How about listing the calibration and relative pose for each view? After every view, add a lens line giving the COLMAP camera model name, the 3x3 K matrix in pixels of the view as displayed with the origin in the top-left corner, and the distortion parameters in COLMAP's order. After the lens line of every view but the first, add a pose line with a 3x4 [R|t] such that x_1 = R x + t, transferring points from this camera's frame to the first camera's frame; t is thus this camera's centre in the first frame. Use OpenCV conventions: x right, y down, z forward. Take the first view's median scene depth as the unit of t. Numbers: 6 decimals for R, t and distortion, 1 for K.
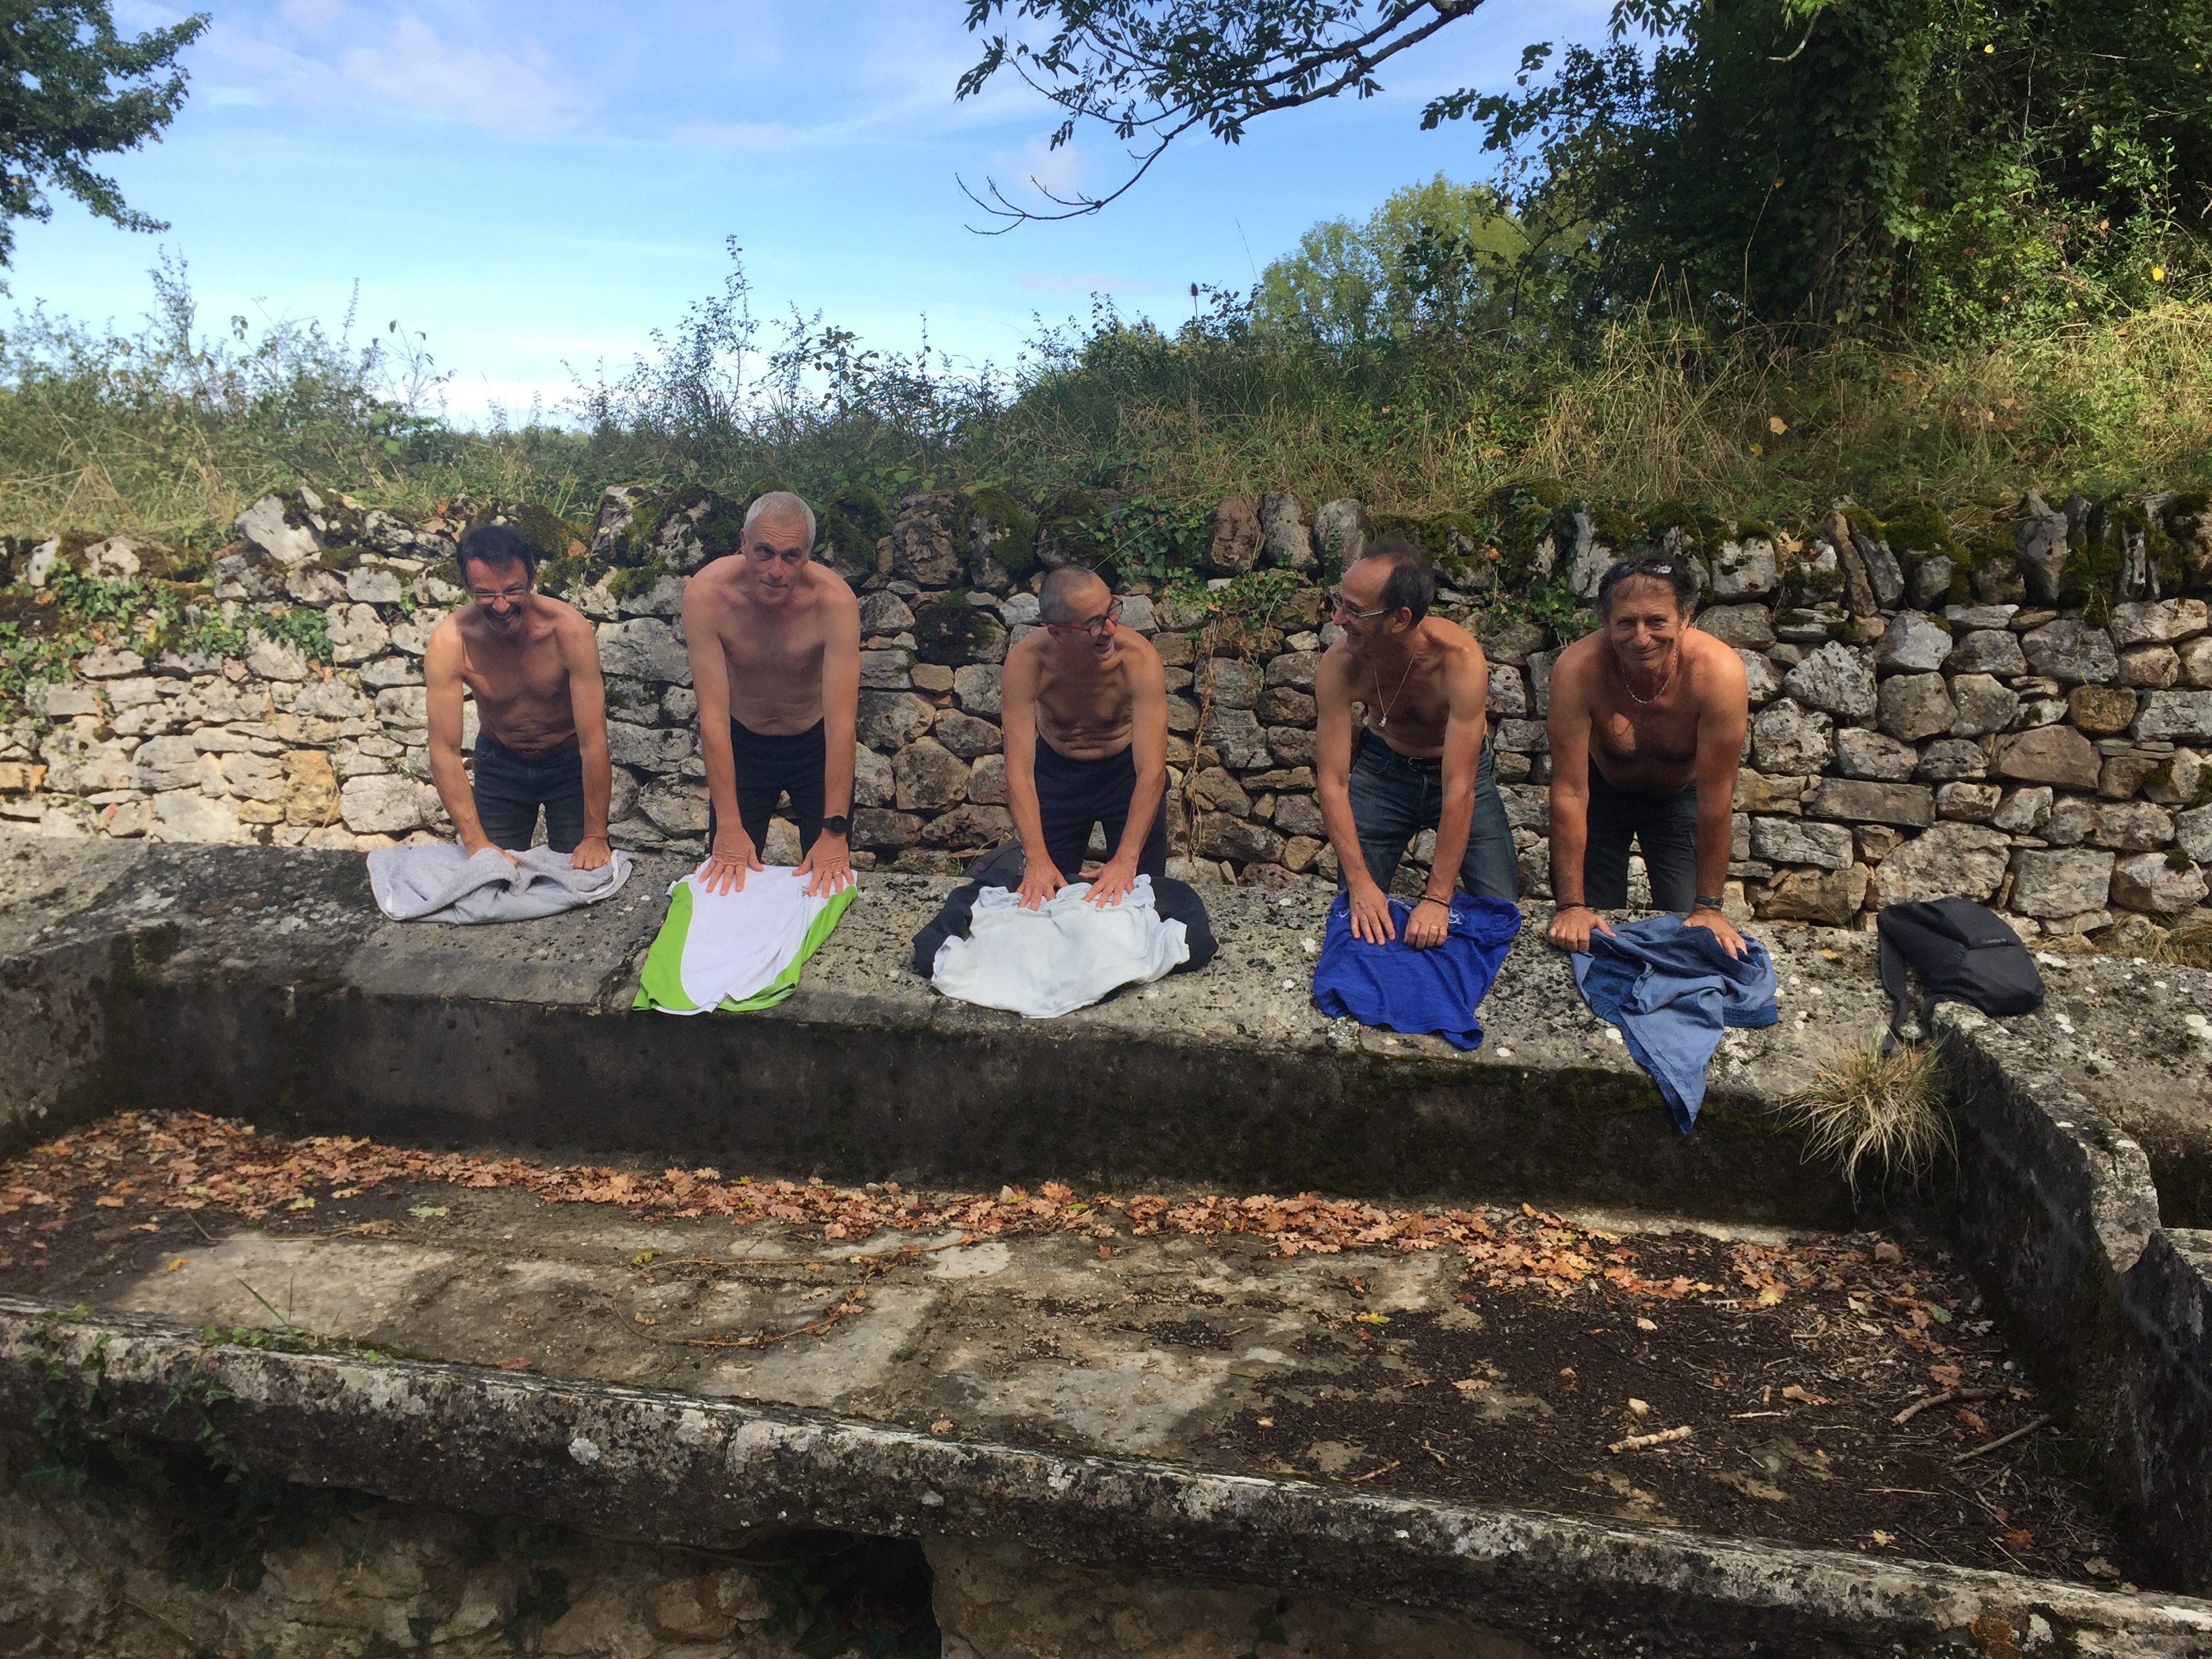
lens RADIAL K [[1849.7, 0, 1106.0], [0, 1849.7, 829.5], [0, 0, 1]] dist [0.023271, 0.000703]
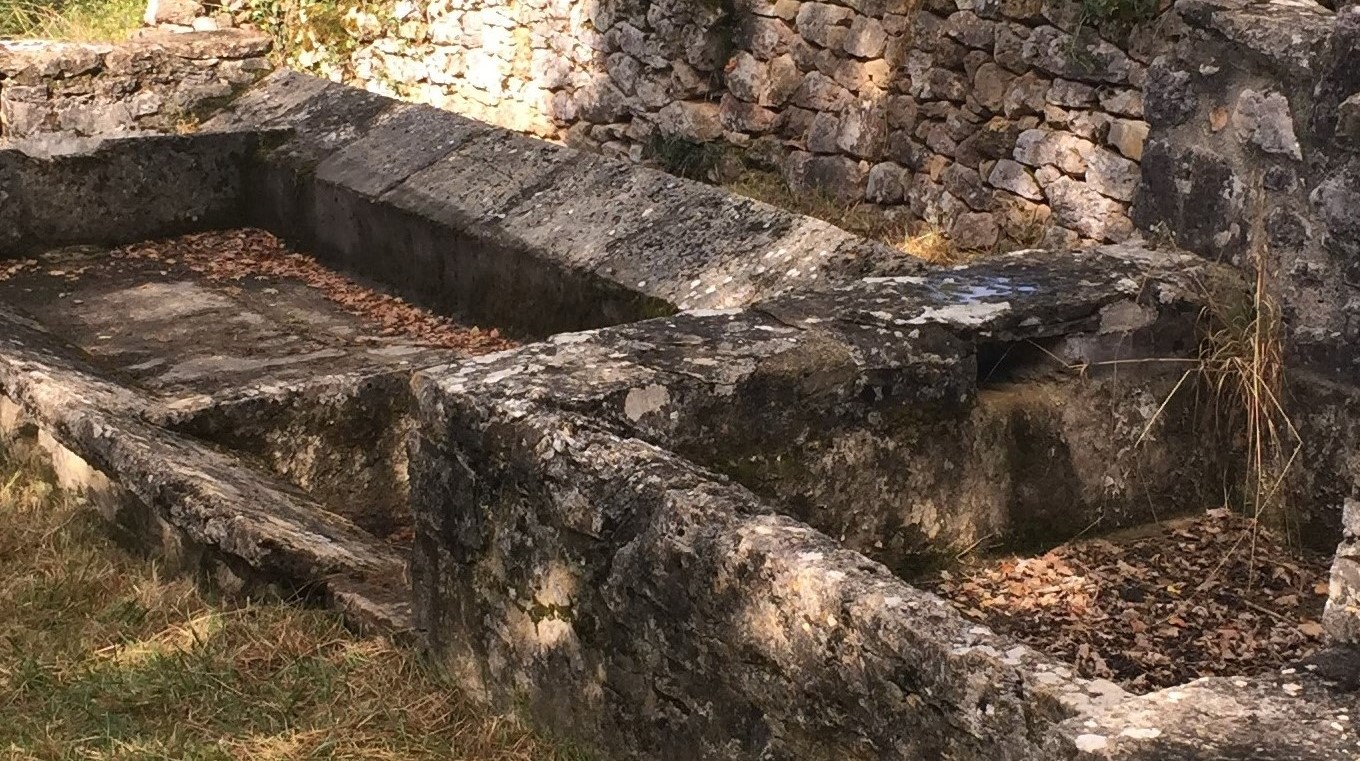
lens RADIAL K [[2706.2, 0, 680.0], [0, 2706.2, 380.5], [0, 0, 1]] dist [-0.032922, -0.280730]
pose [[0.680096, 0.165494, -0.714200, 1.305855], [-0.078889, 0.985052, 0.153134, -0.111497], [0.728866, -0.047803, 0.682985, -0.414279]]
